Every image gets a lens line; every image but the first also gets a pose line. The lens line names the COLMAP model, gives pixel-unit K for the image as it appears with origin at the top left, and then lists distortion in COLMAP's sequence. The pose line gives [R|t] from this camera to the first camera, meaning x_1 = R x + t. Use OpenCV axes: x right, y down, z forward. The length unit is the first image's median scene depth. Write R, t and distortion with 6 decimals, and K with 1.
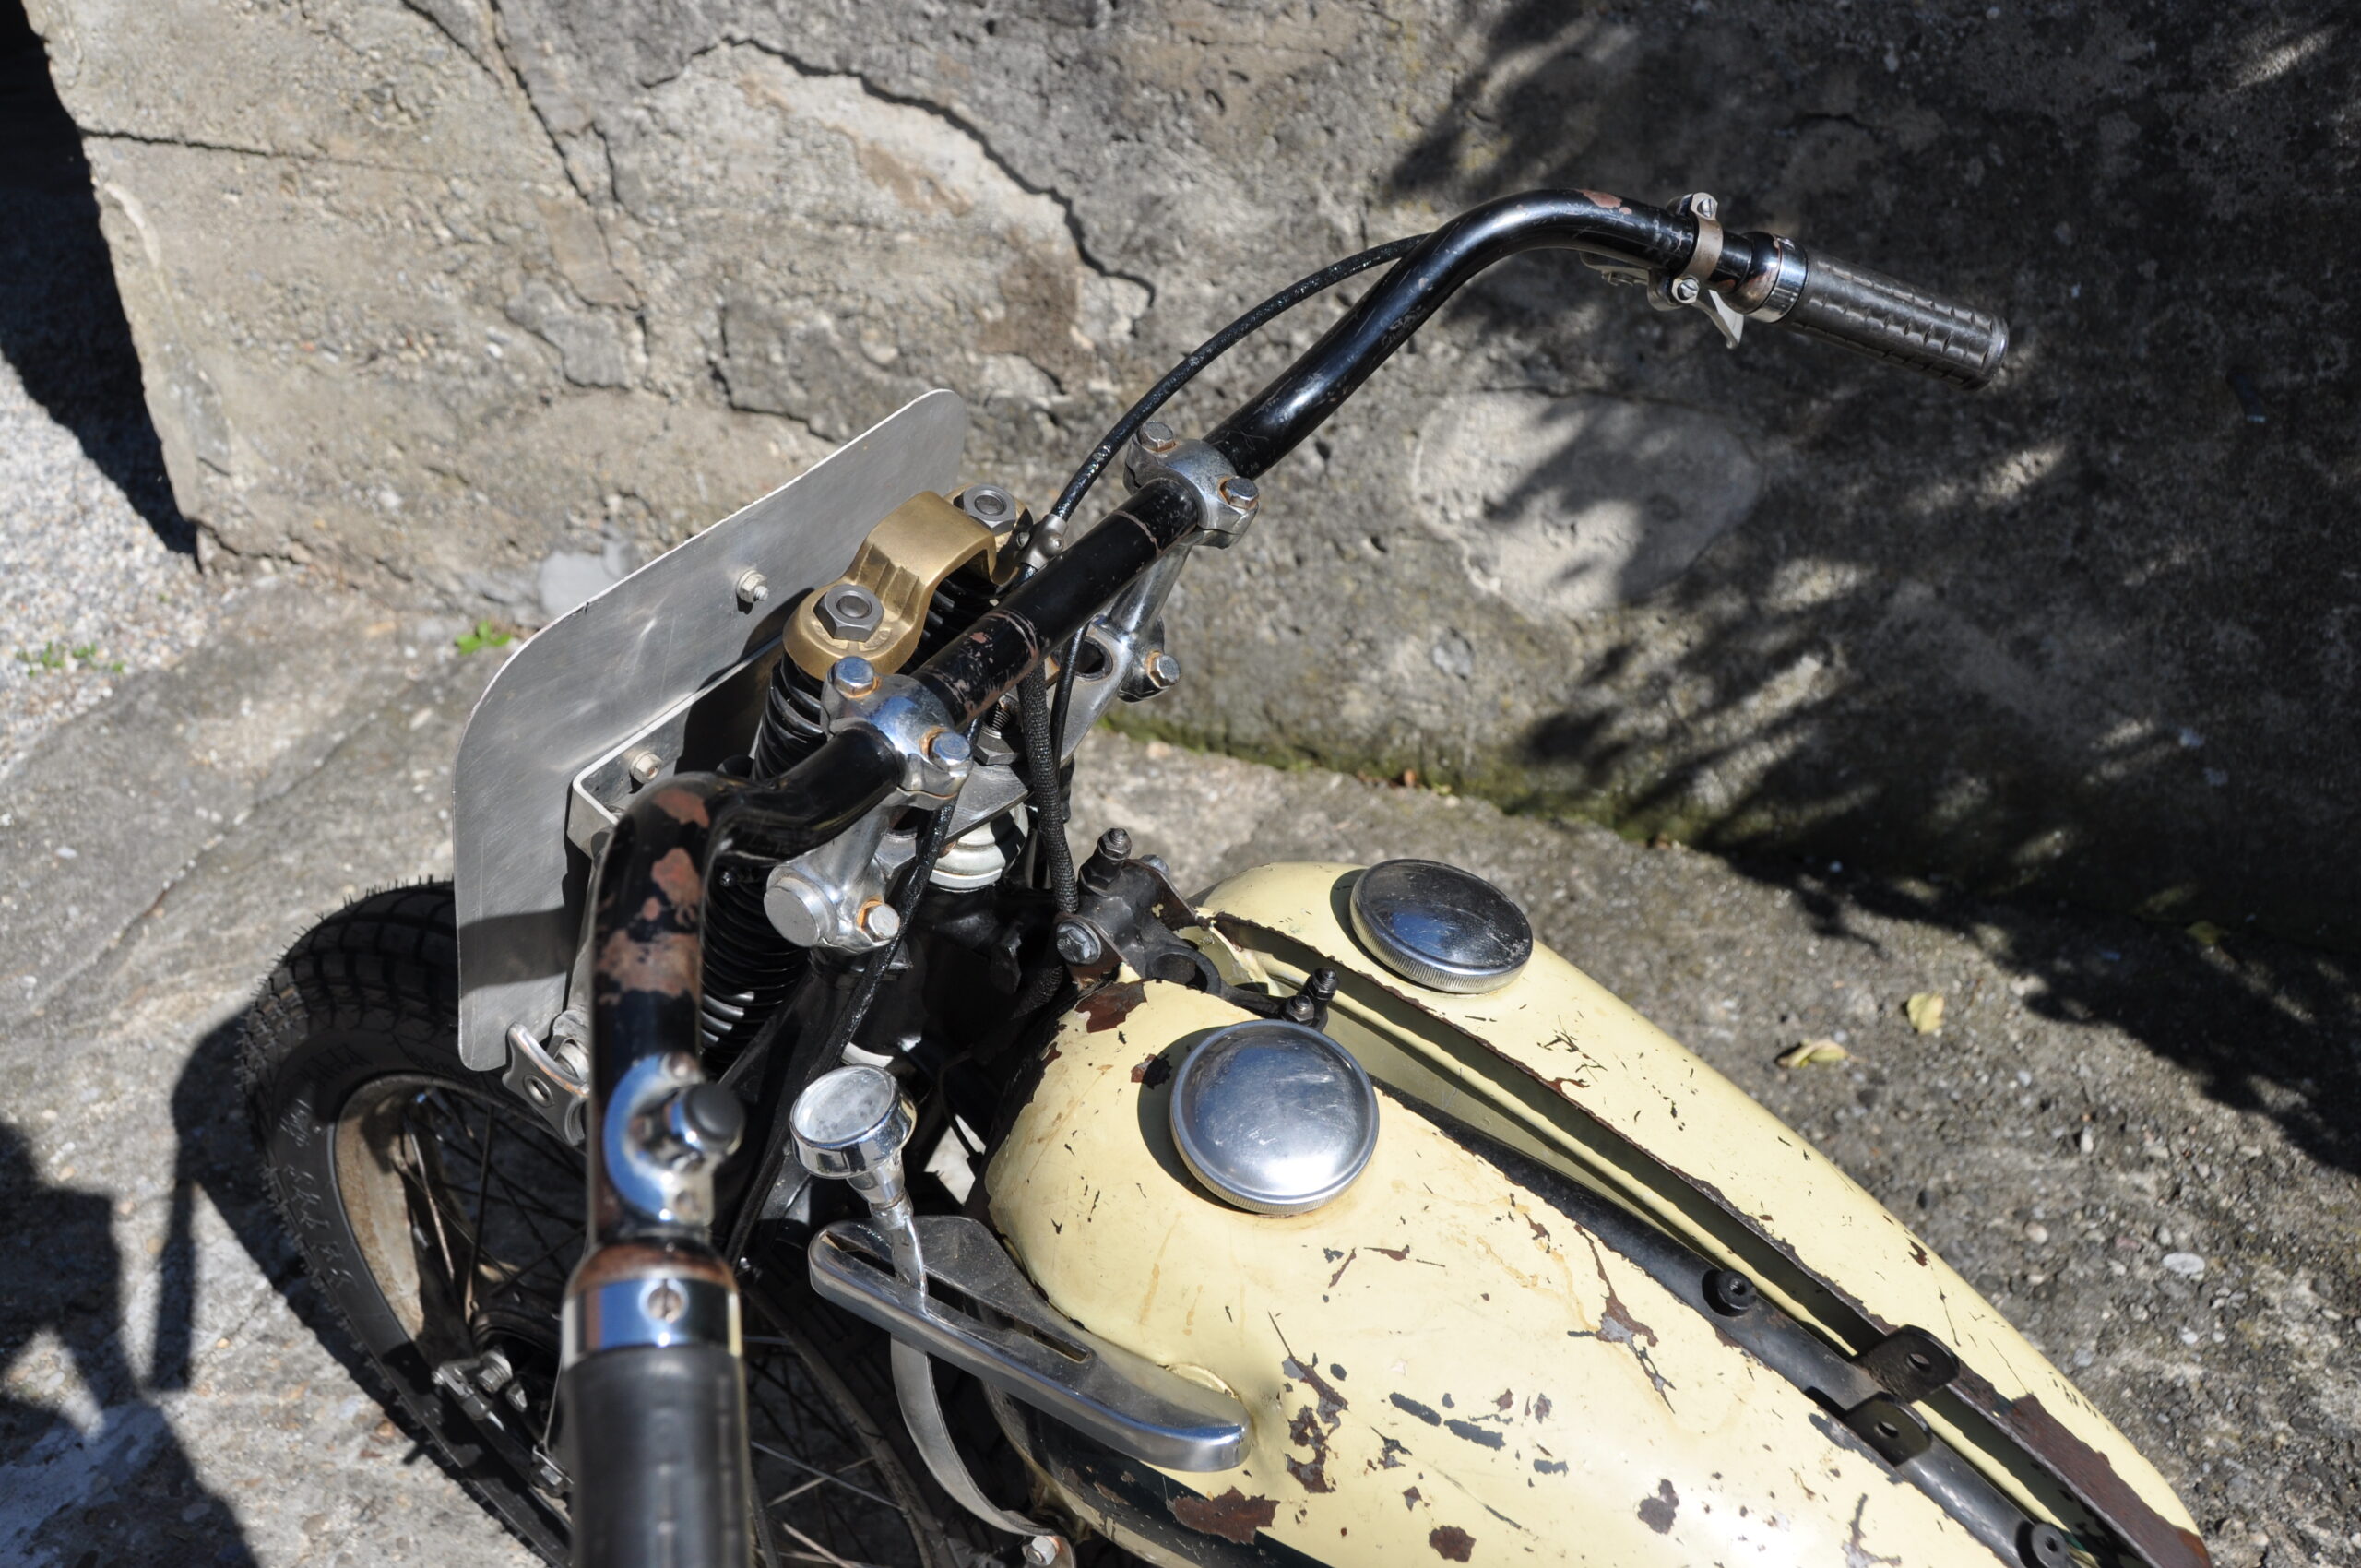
lens RADIAL K [[2010.8, 0, 1165.1], [0, 2010.8, 788.5], [0, 0, 1]] dist [-0.133760, 0.143675]
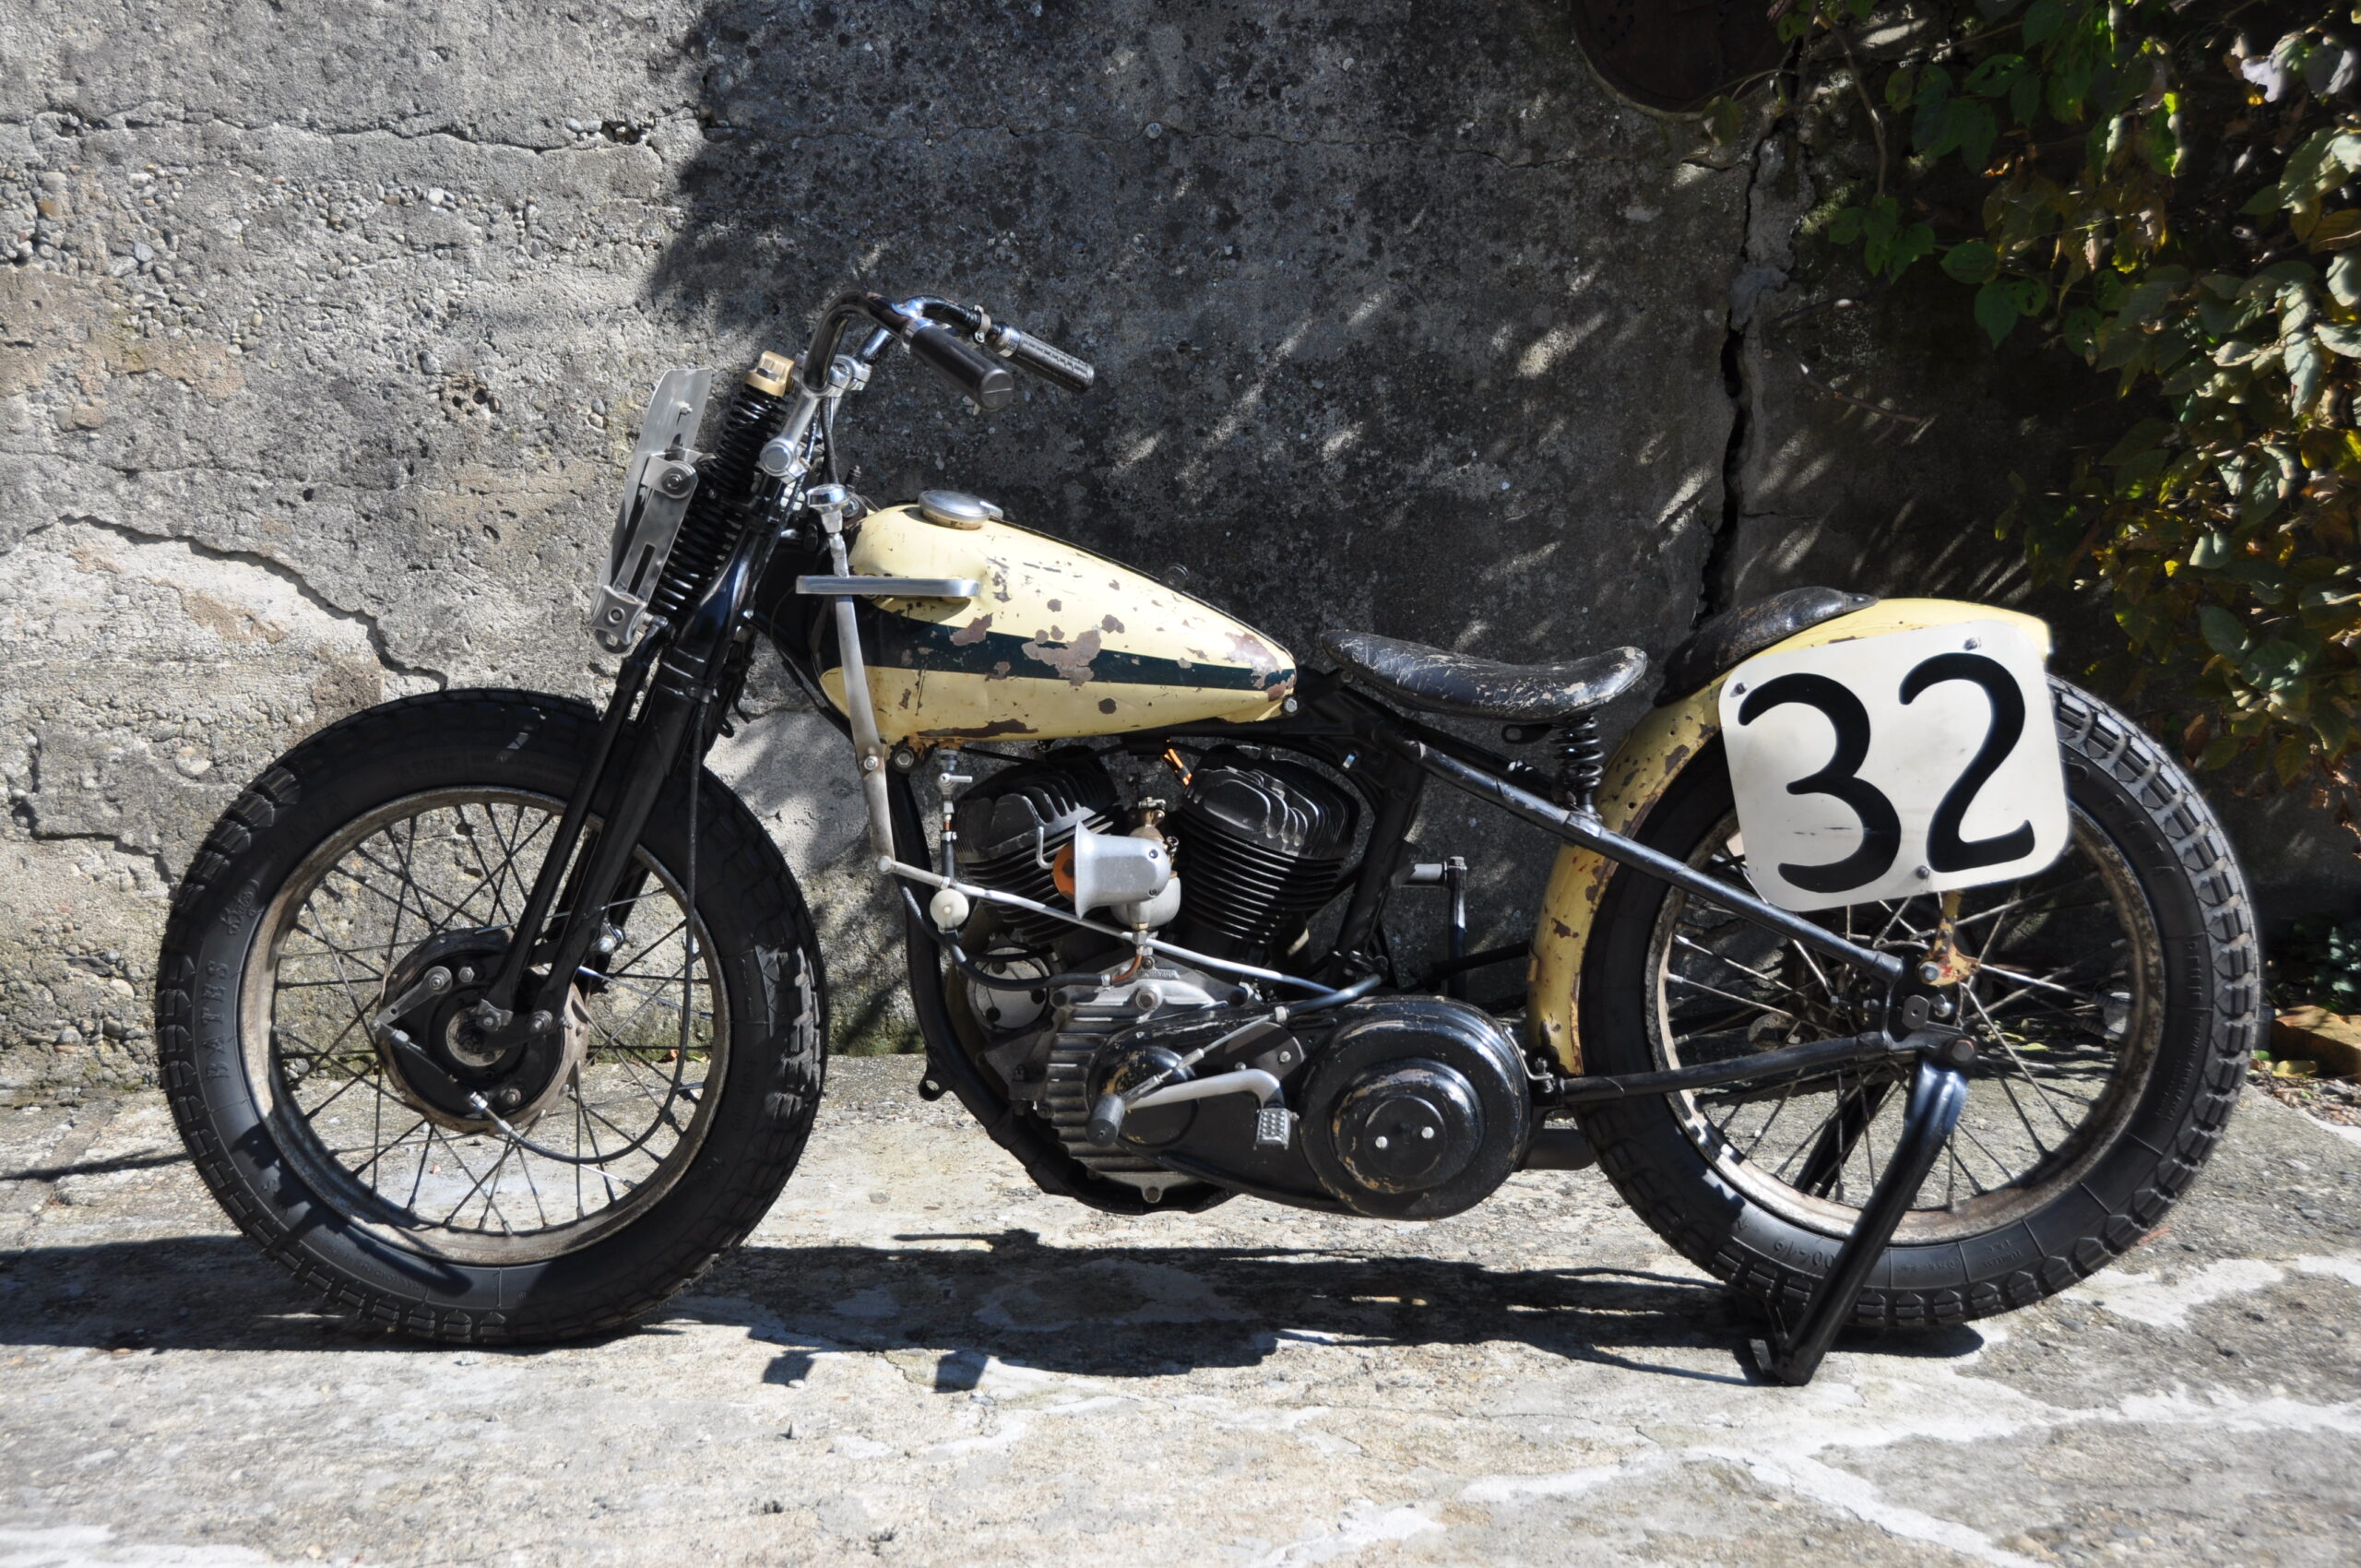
lens RADIAL K [[3175.3, 0, 1139.7], [0, 3175.3, 795.0], [0, 0, 1]] dist [0.149377, 0.000000]
pose [[0.870889, -0.043994, 0.489507, -0.663799], [0.269910, 0.875162, -0.401546, 0.818382], [-0.410733, 0.481825, 0.774043, -0.828679]]
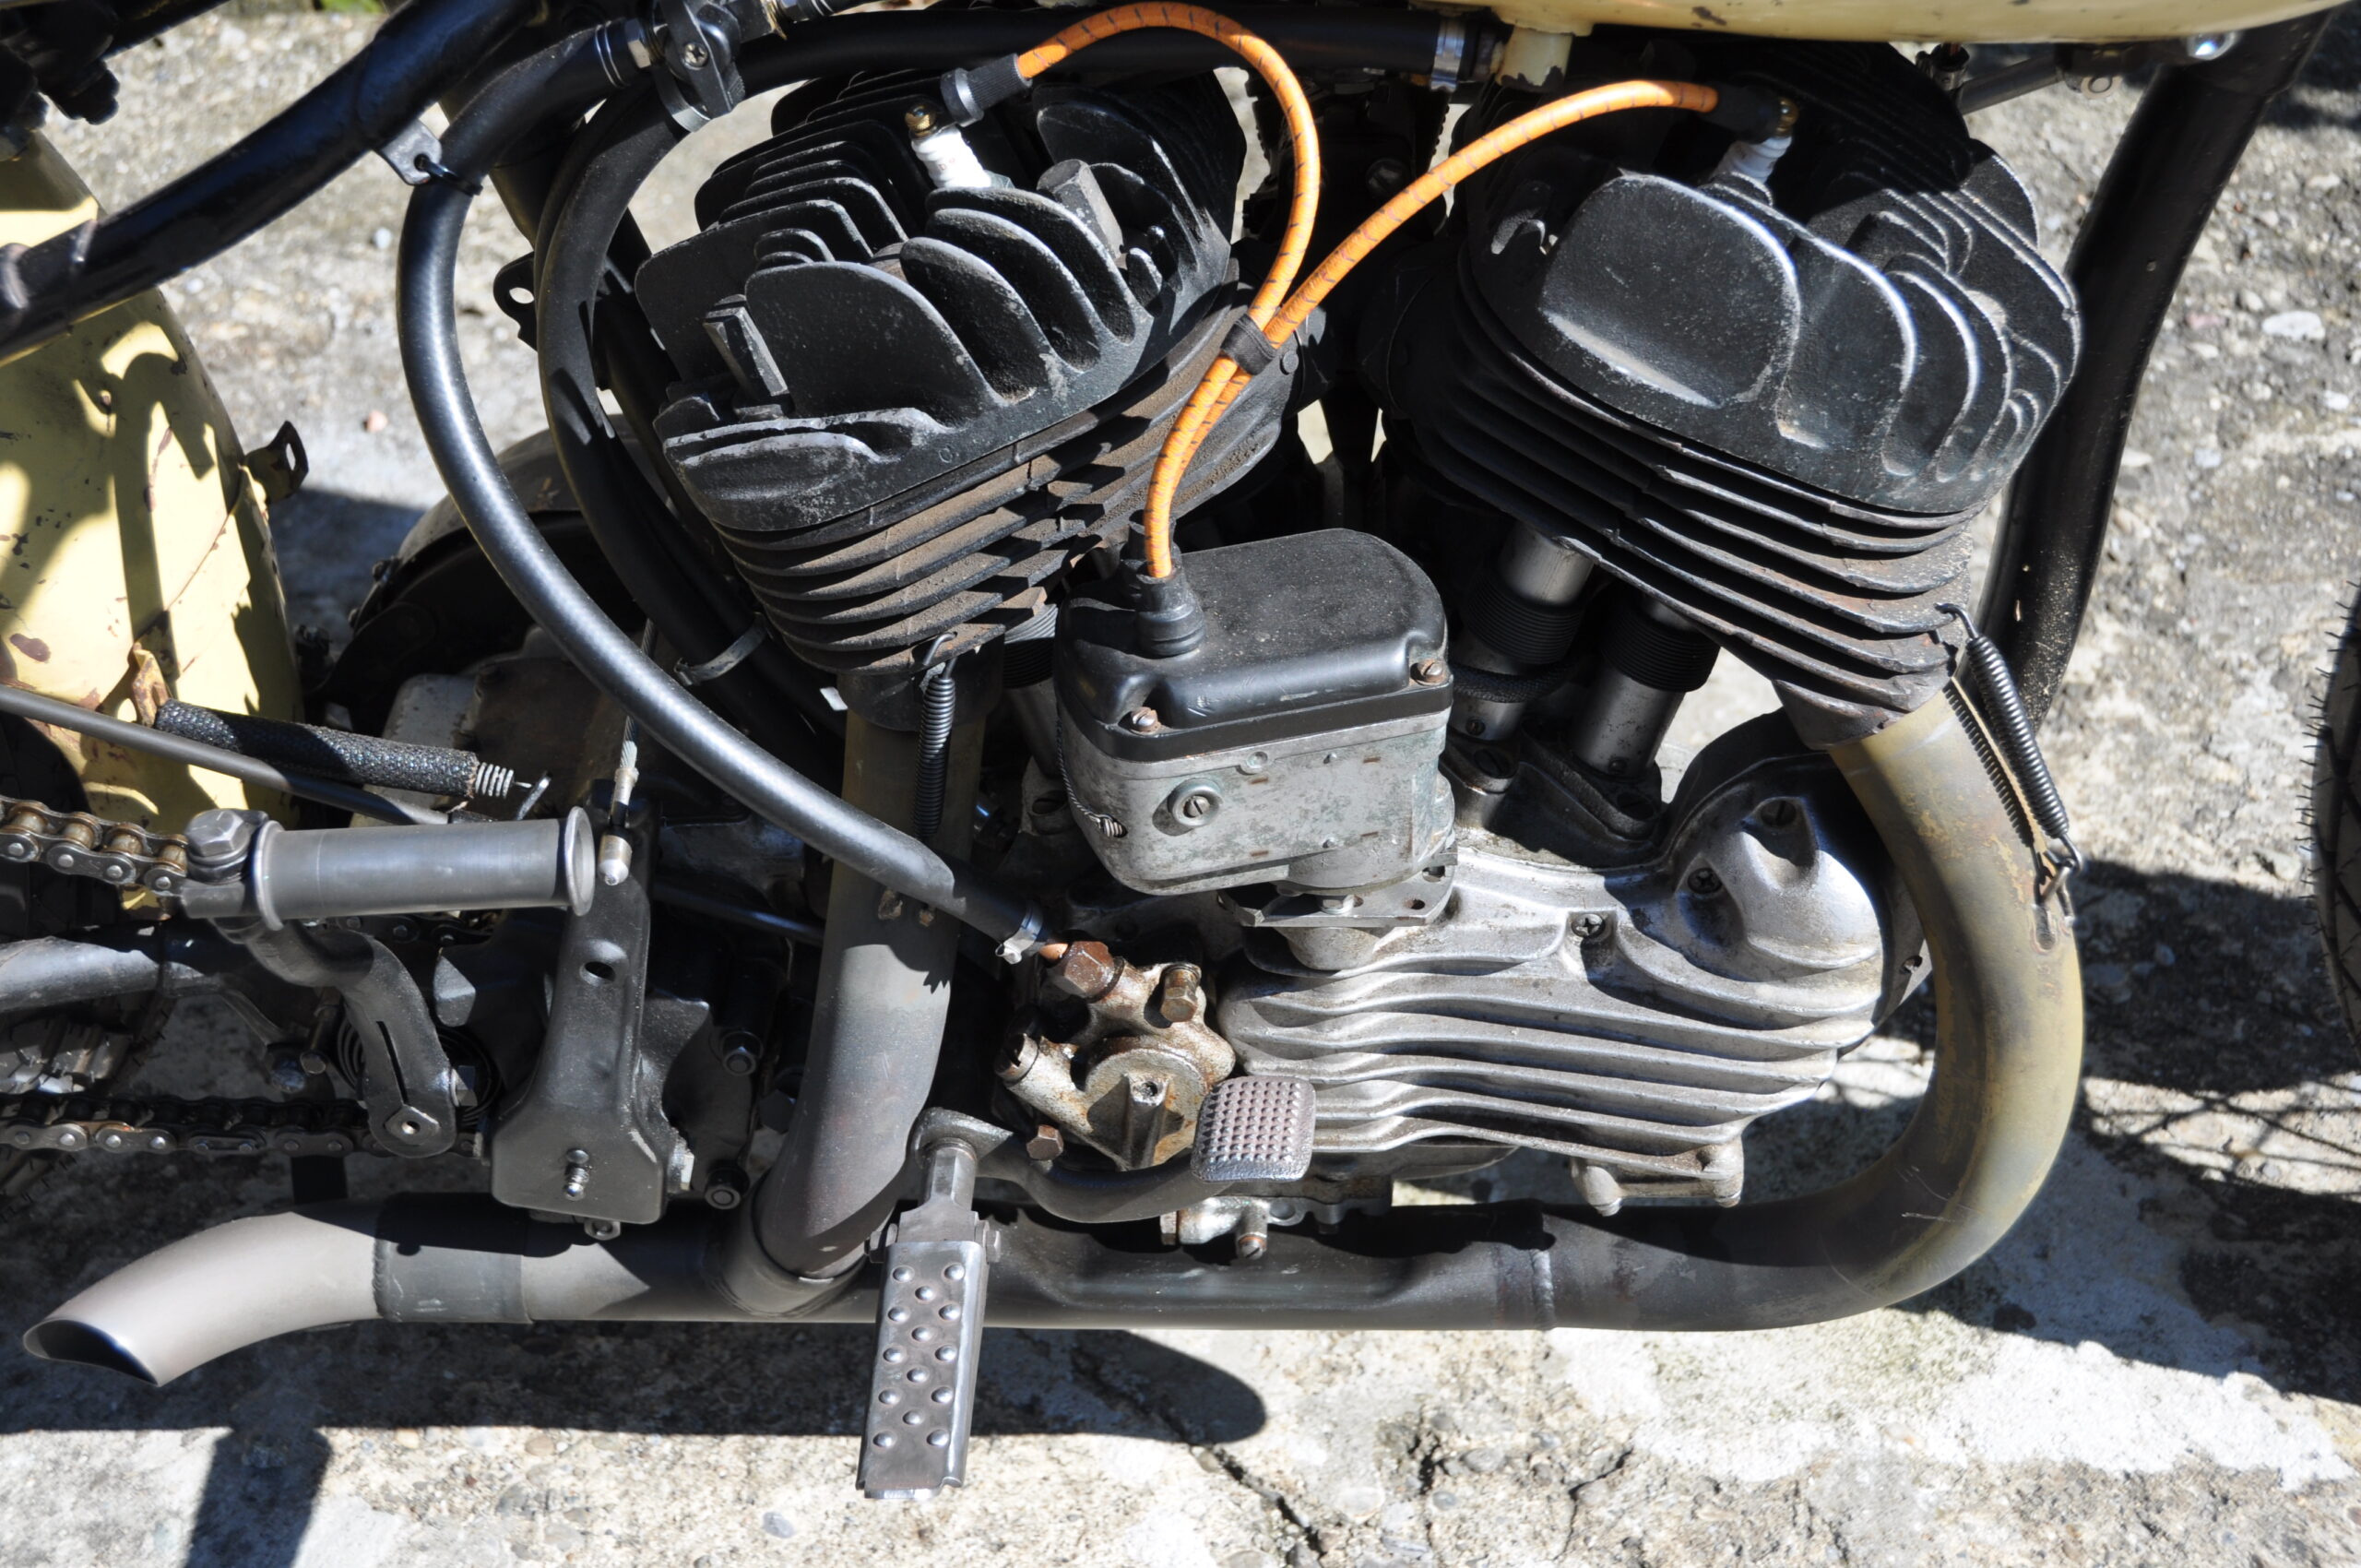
lens RADIAL K [[3376.2, 0, 1162.6], [0, 3376.2, 792.0], [0, 0, 1]] dist [0.144507, 0.000000]
pose [[0.925523, -0.222207, 0.306645, -0.196938], [0.206732, 0.974913, 0.082497, 0.182162], [-0.317284, -0.012960, 0.948242, -0.004155]]
